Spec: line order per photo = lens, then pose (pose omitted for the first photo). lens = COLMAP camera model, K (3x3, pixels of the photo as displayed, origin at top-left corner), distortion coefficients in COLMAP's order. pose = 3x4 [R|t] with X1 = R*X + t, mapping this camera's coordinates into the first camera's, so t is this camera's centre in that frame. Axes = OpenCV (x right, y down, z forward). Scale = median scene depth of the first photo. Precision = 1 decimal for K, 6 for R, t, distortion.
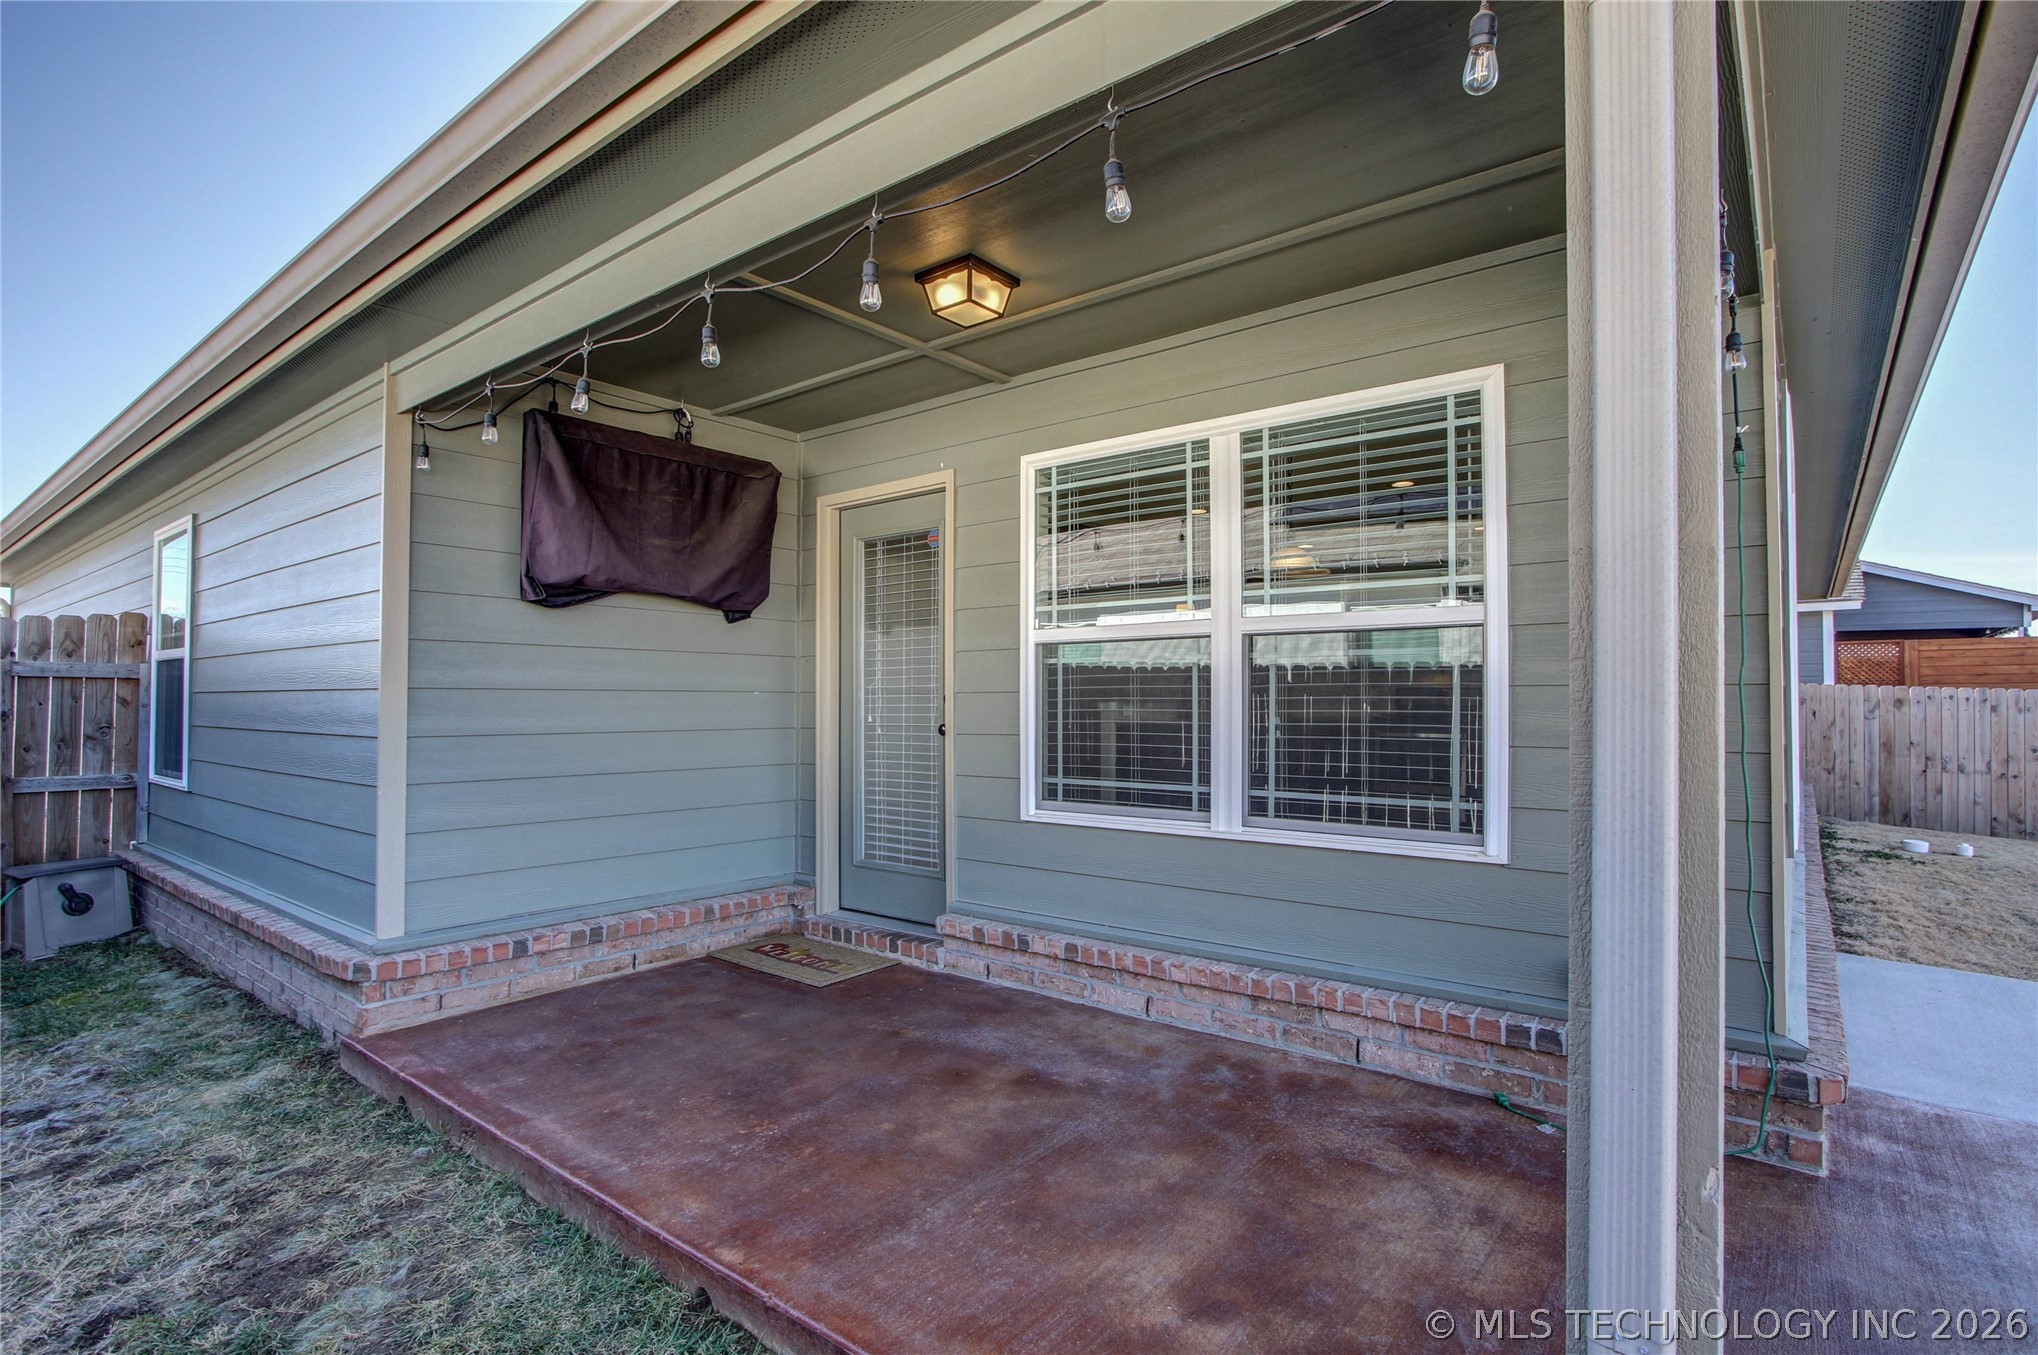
lens RADIAL K [[954.4, 0, 1024.7], [0, 954.4, 683.9], [0, 0, 1]] dist [-0.021315, 0.004378]
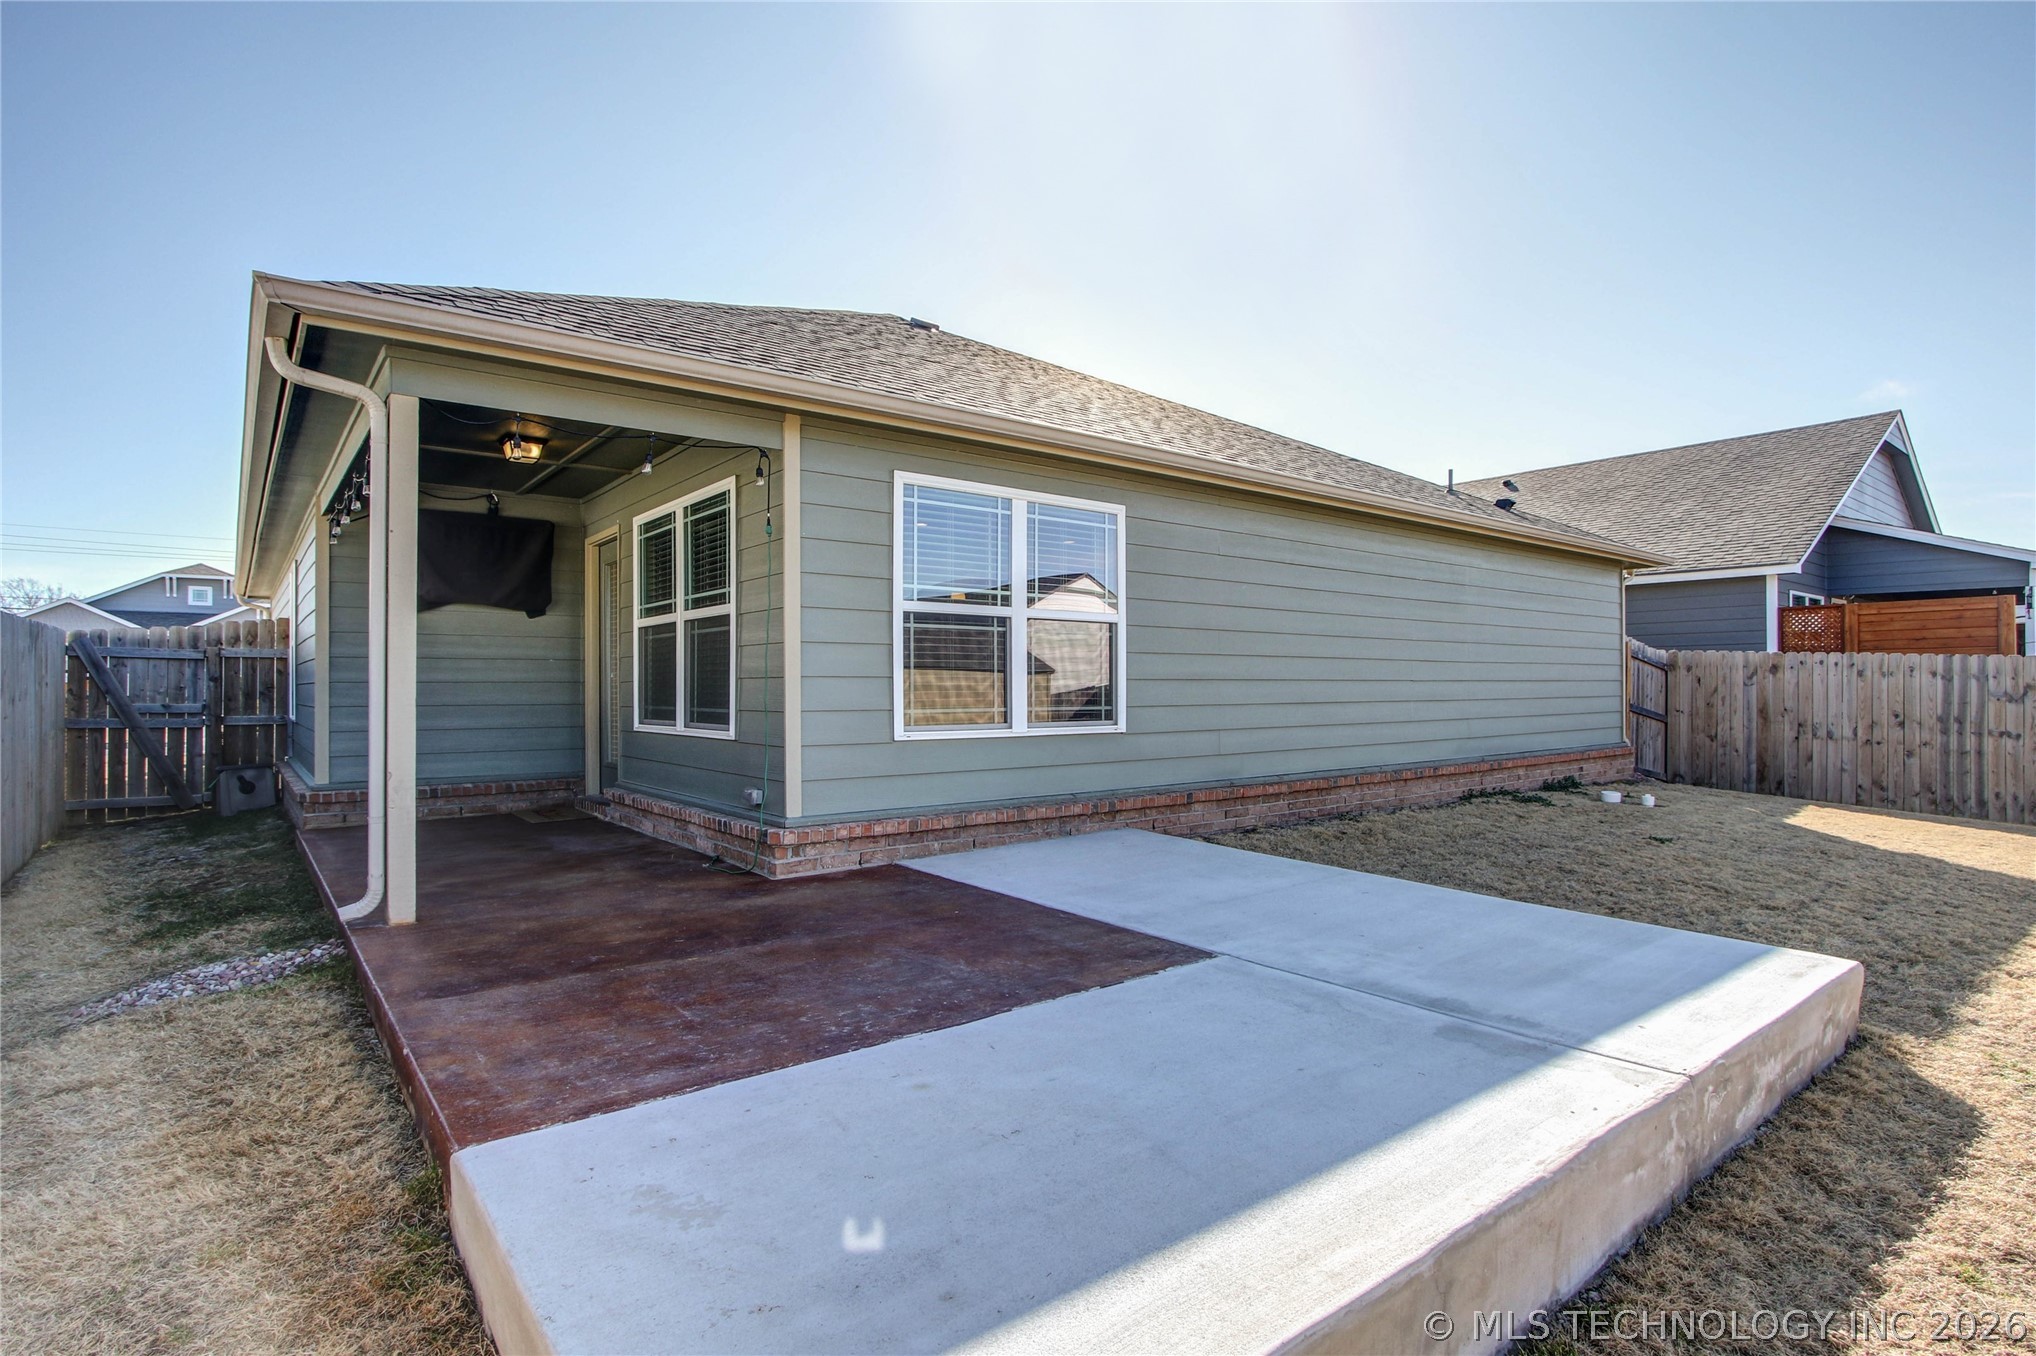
lens RADIAL K [[1027.2, 0, 1013.2], [0, 1027.2, 682.4], [0, 0, 1]] dist [-0.023329, -0.000400]
pose [[0.967349, -0.004532, -0.253407, 0.572062], [0.008111, 0.999882, 0.013081, 0.019011], [0.253317, -0.014709, 0.967271, -0.307792]]
